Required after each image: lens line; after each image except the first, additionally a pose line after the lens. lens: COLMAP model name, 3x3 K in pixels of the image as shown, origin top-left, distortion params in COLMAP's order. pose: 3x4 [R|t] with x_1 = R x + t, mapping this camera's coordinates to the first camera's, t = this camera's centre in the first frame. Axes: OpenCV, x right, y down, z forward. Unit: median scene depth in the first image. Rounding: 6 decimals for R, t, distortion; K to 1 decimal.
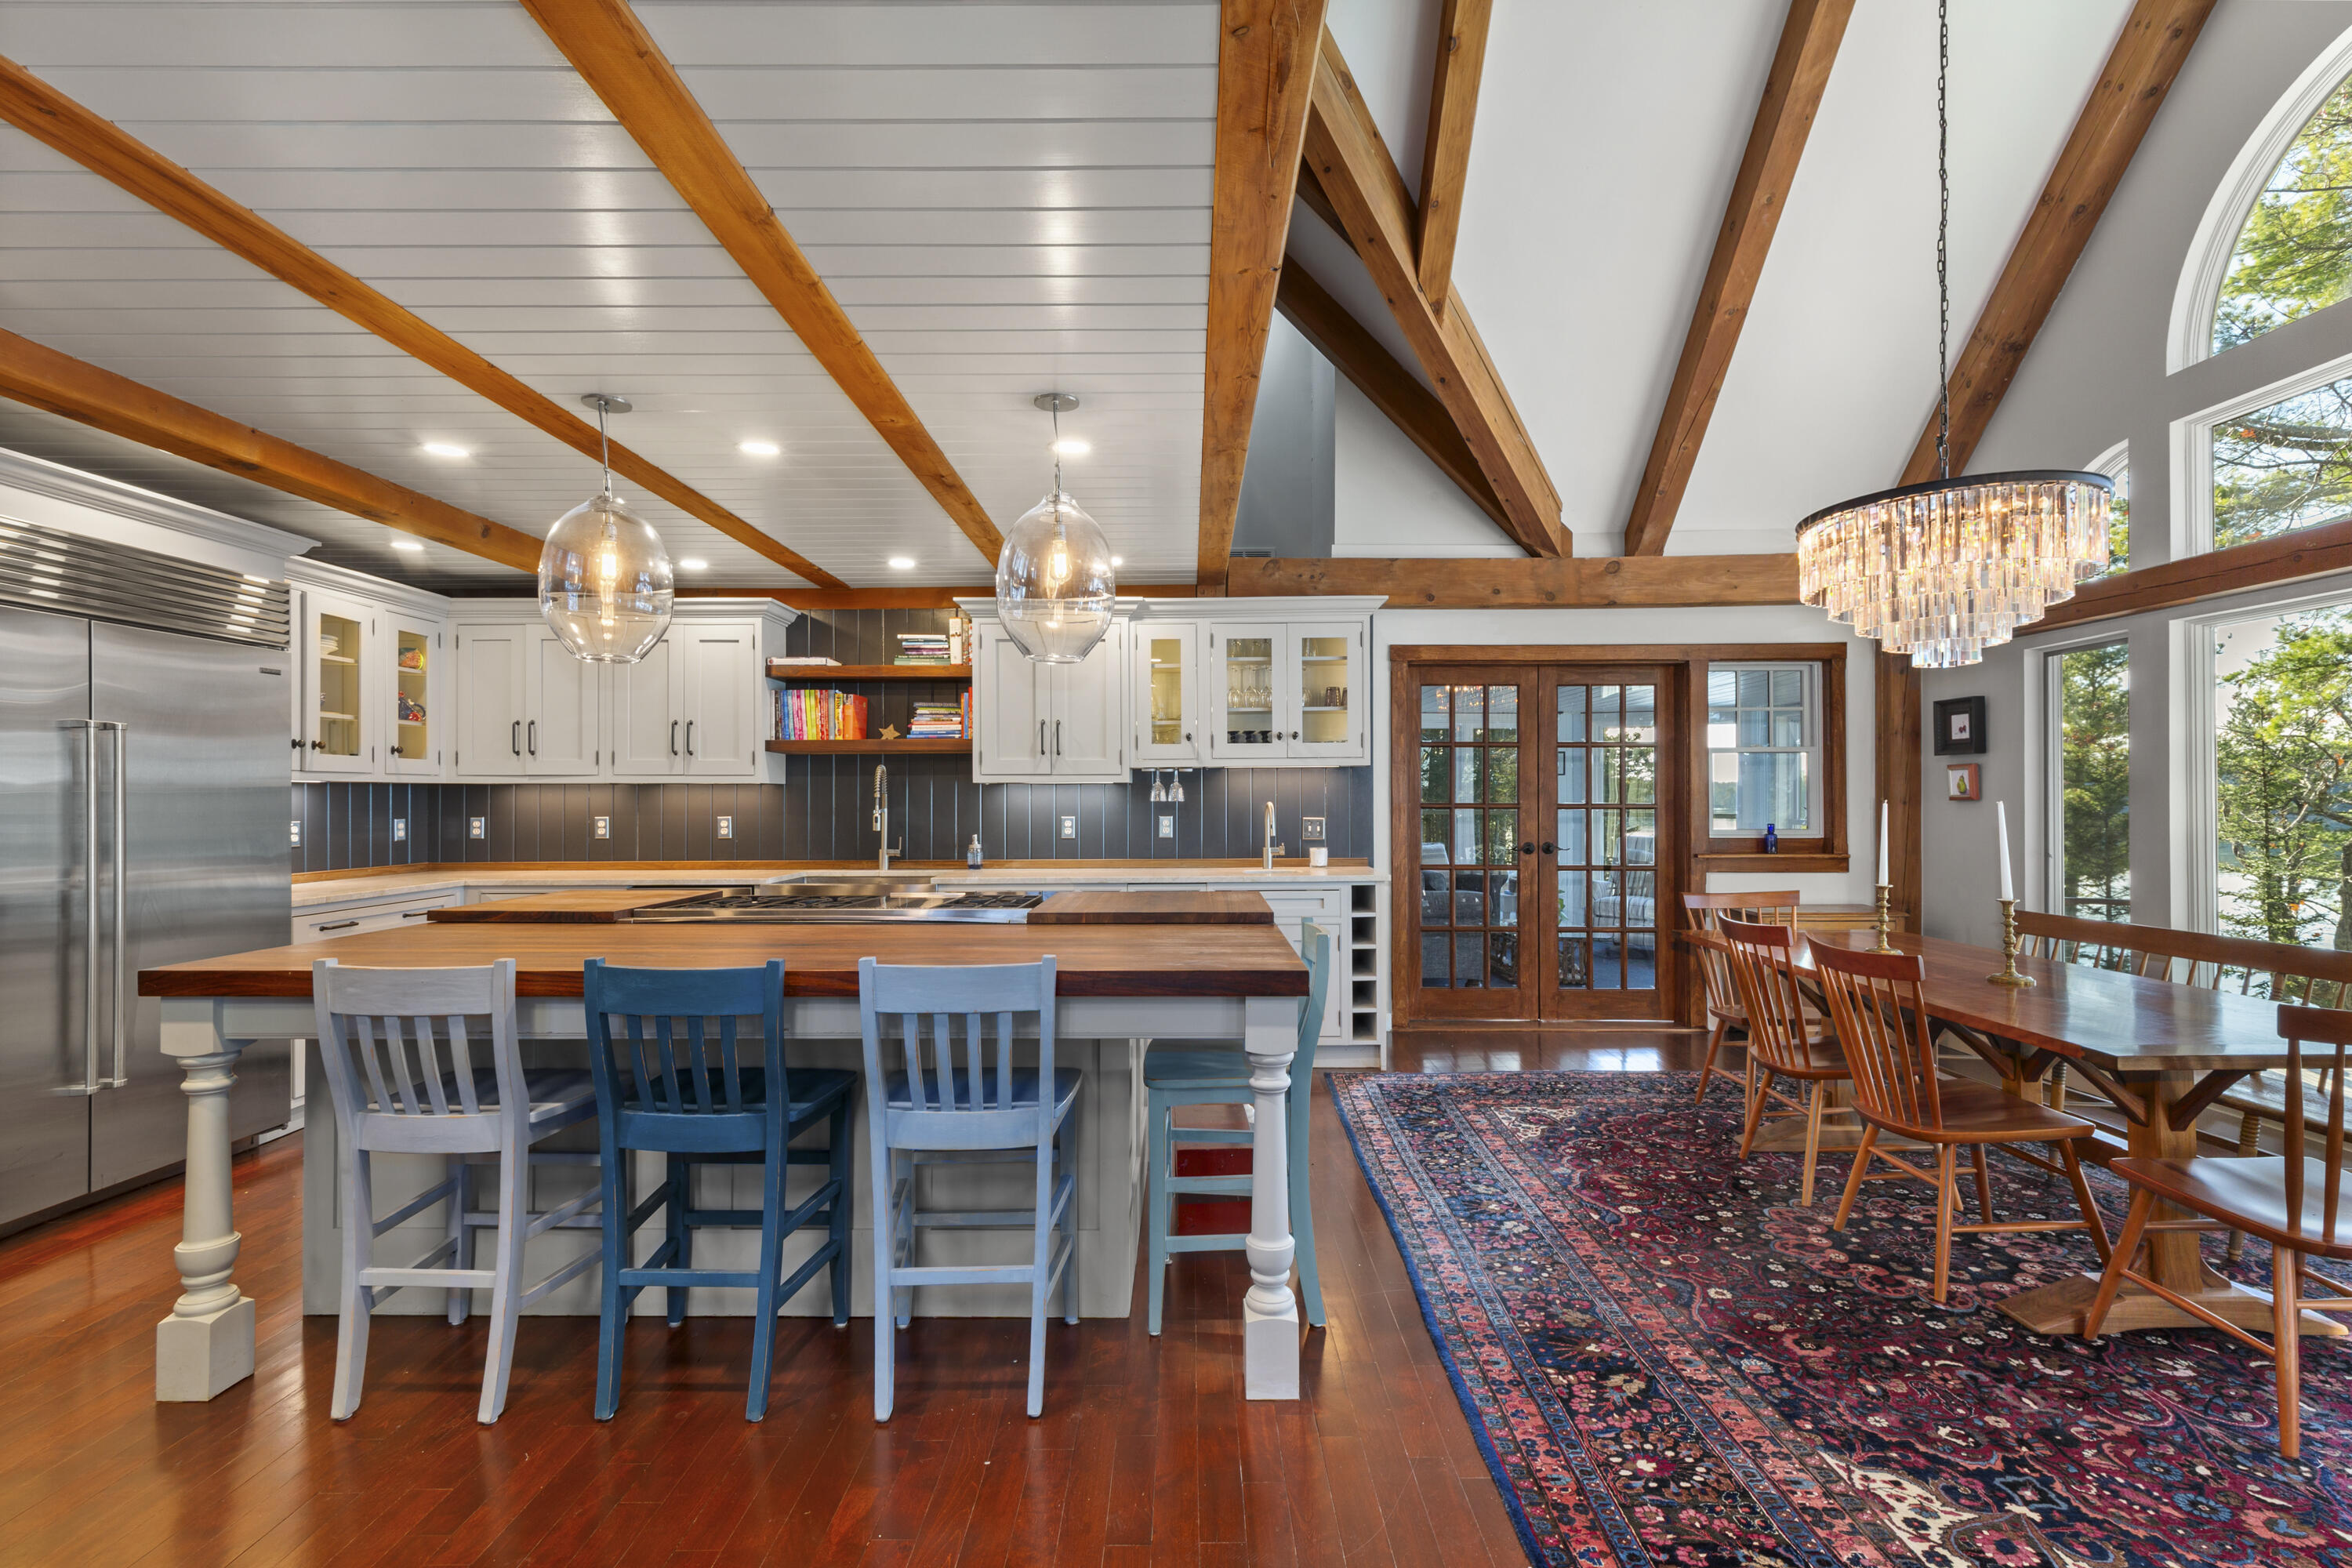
lens RADIAL K [[1063.4, 0, 1193.8], [0, 1063.4, 790.2], [0, 0, 1]] dist [0.012292, -0.000781]
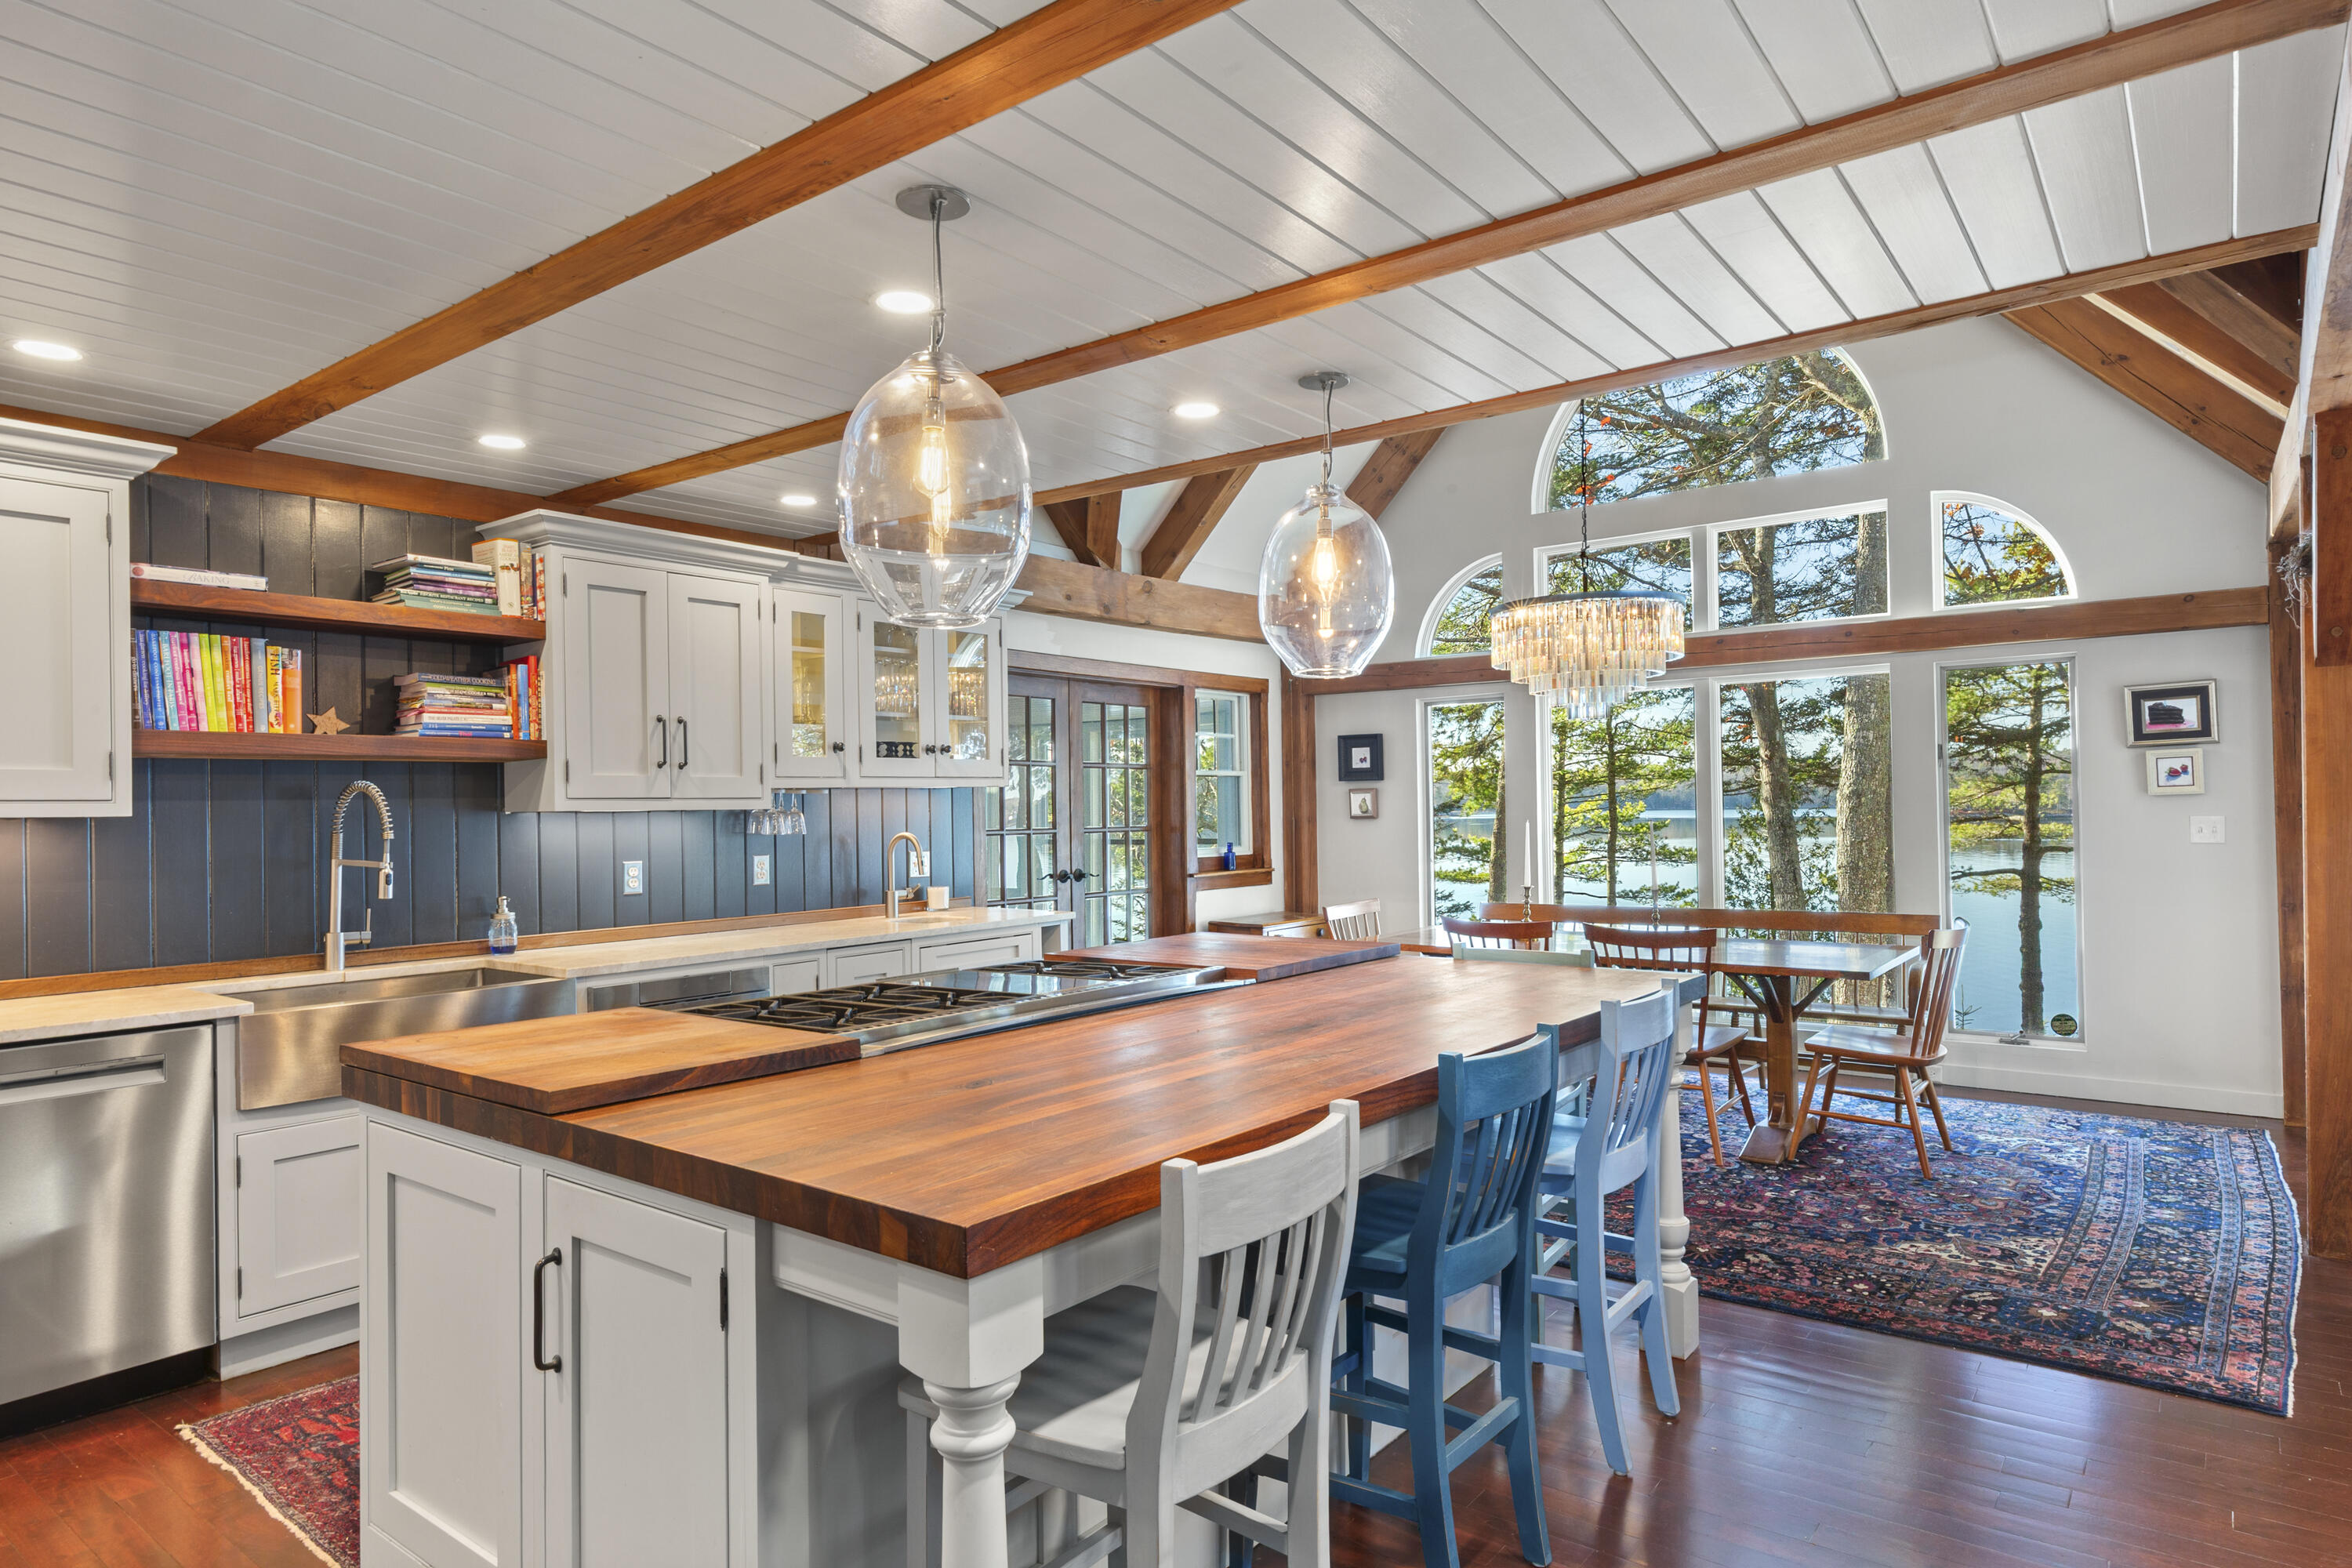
lens RADIAL K [[1316.9, 0, 1193.6], [0, 1316.9, 805.7], [0, 0, 1]] dist [0.014182, -0.004214]
pose [[0.613896, -0.005620, 0.789367, -0.581299], [0.006641, 0.999976, 0.001955, -0.009515], [-0.789359, 0.004042, 0.613919, 0.233278]]
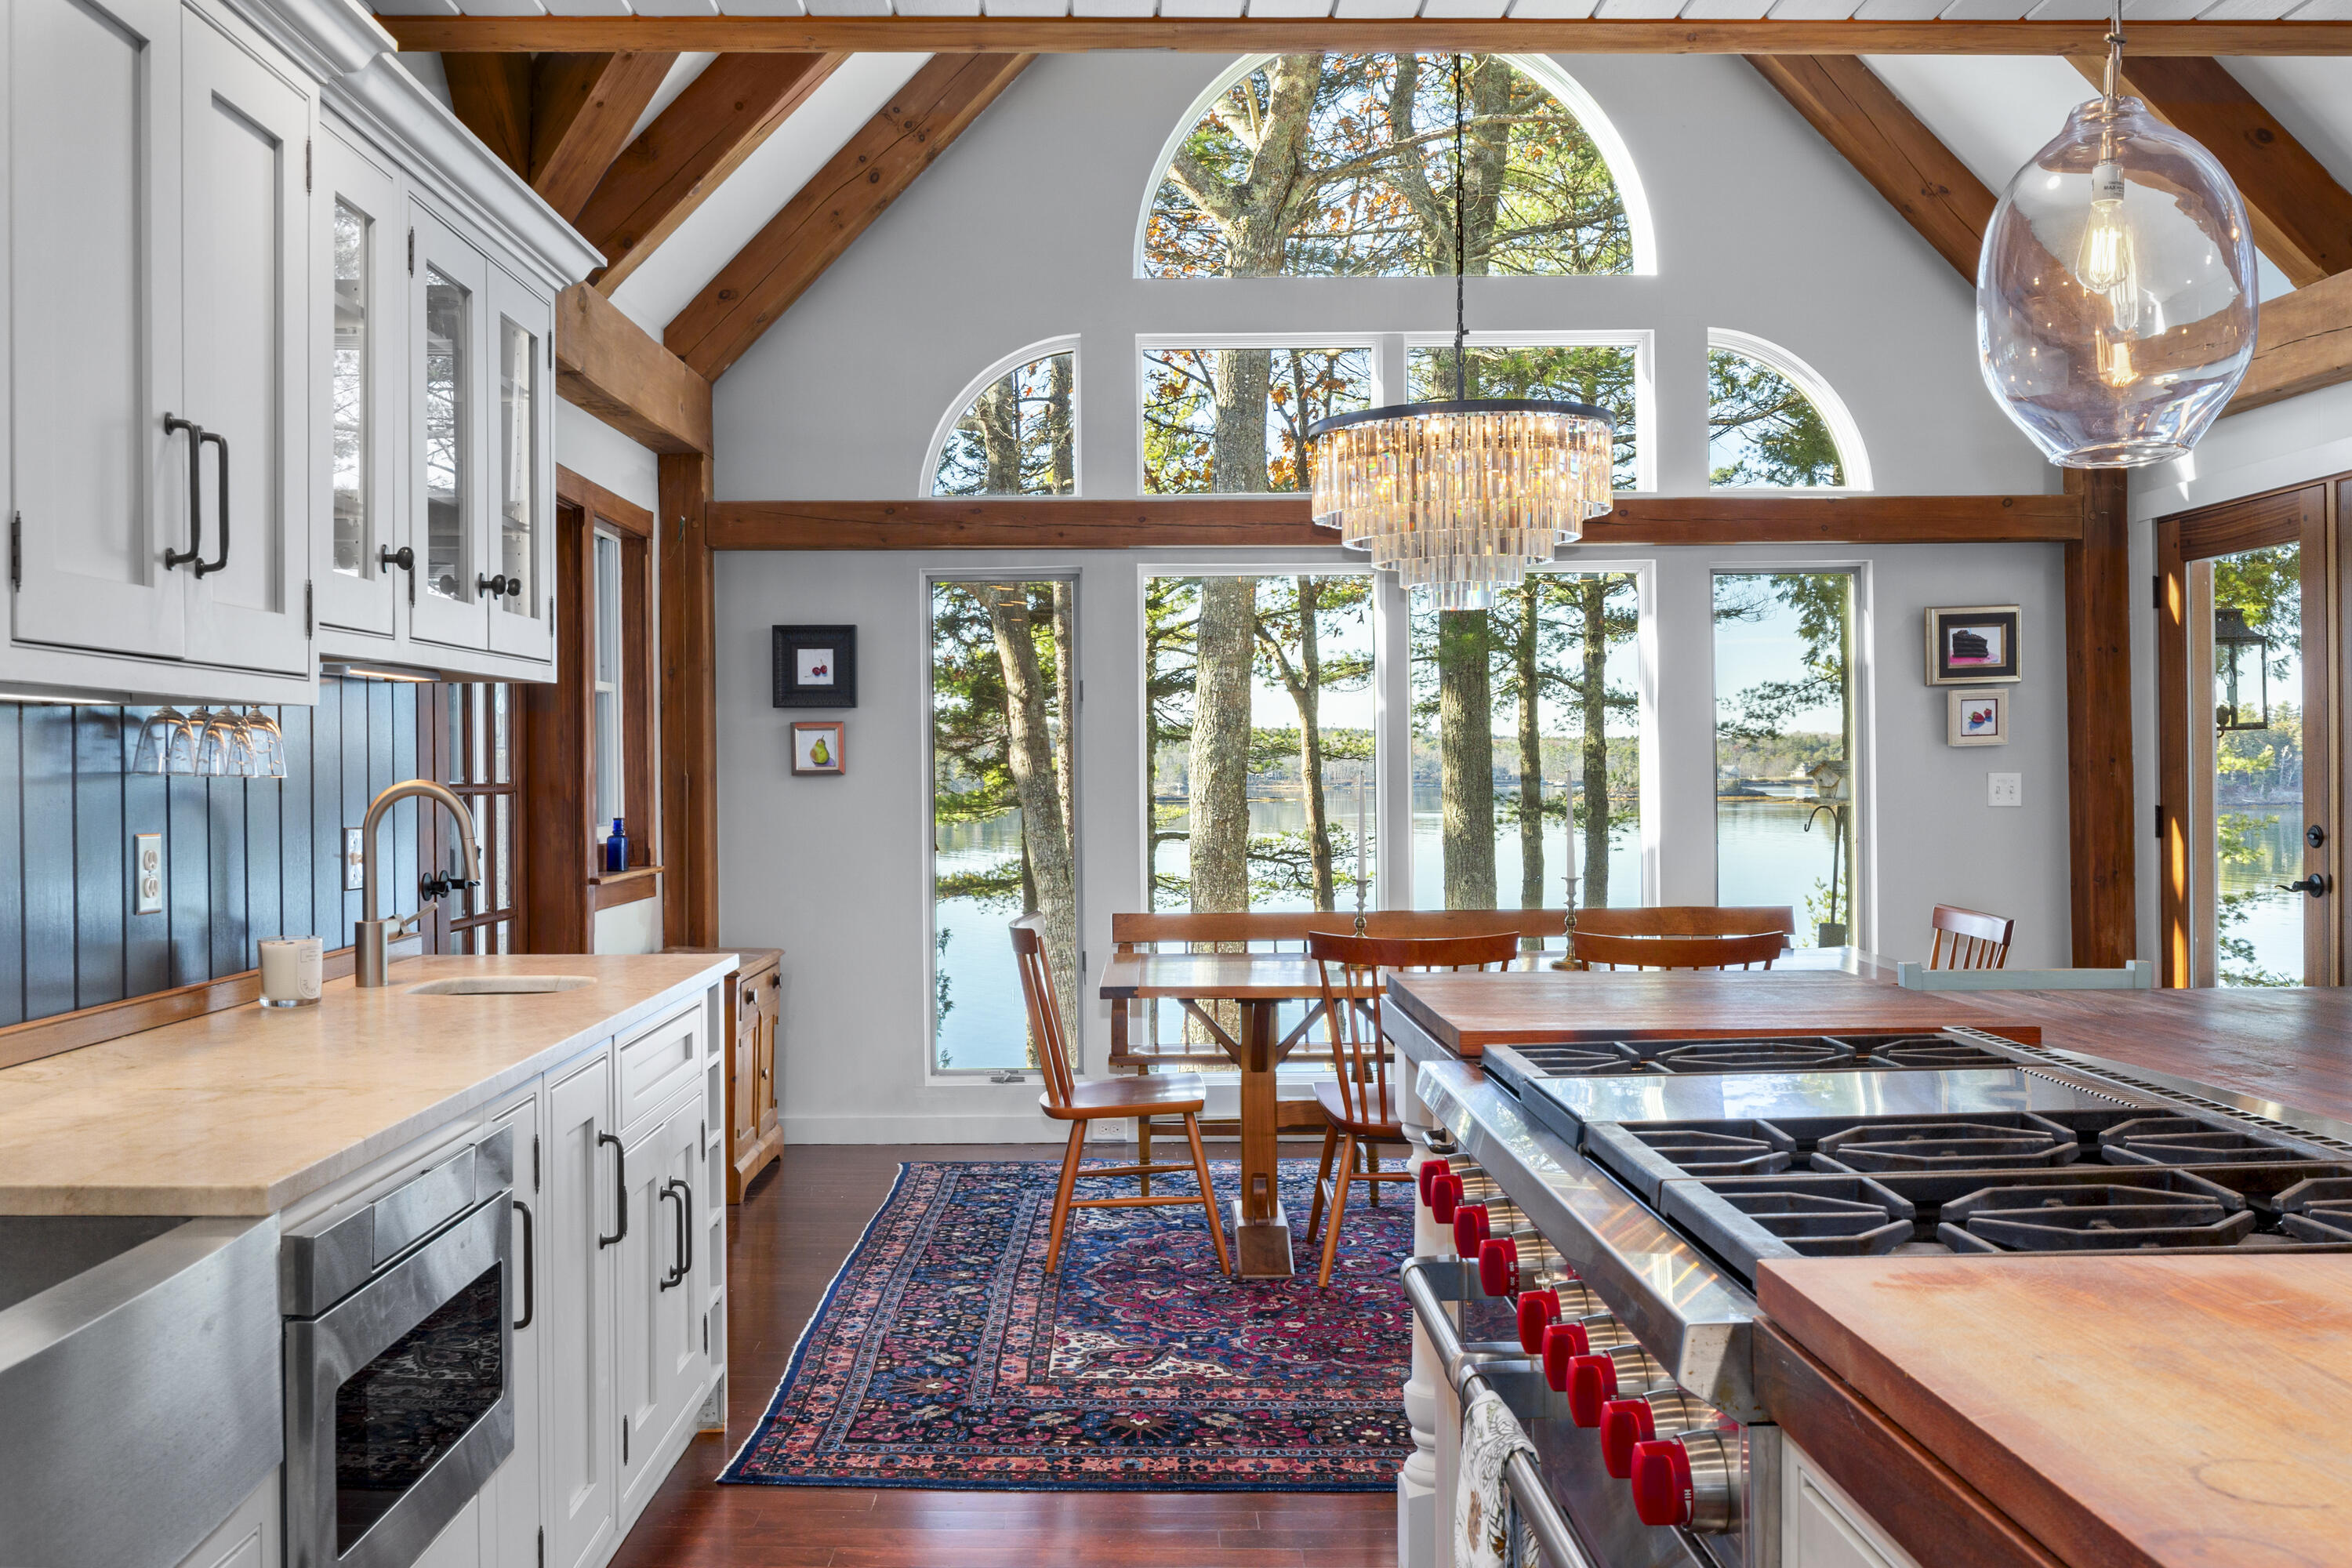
lens RADIAL K [[1988.7, 0, 1126.4], [0, 1988.7, 790.9], [0, 0, 1]] dist [-0.004089, 0.001746]
pose [[0.016165, -0.010048, 0.999819, -0.551747], [-0.002832, 0.999945, 0.010095, 0.006306], [-0.999865, -0.002995, 0.016136, 0.782606]]
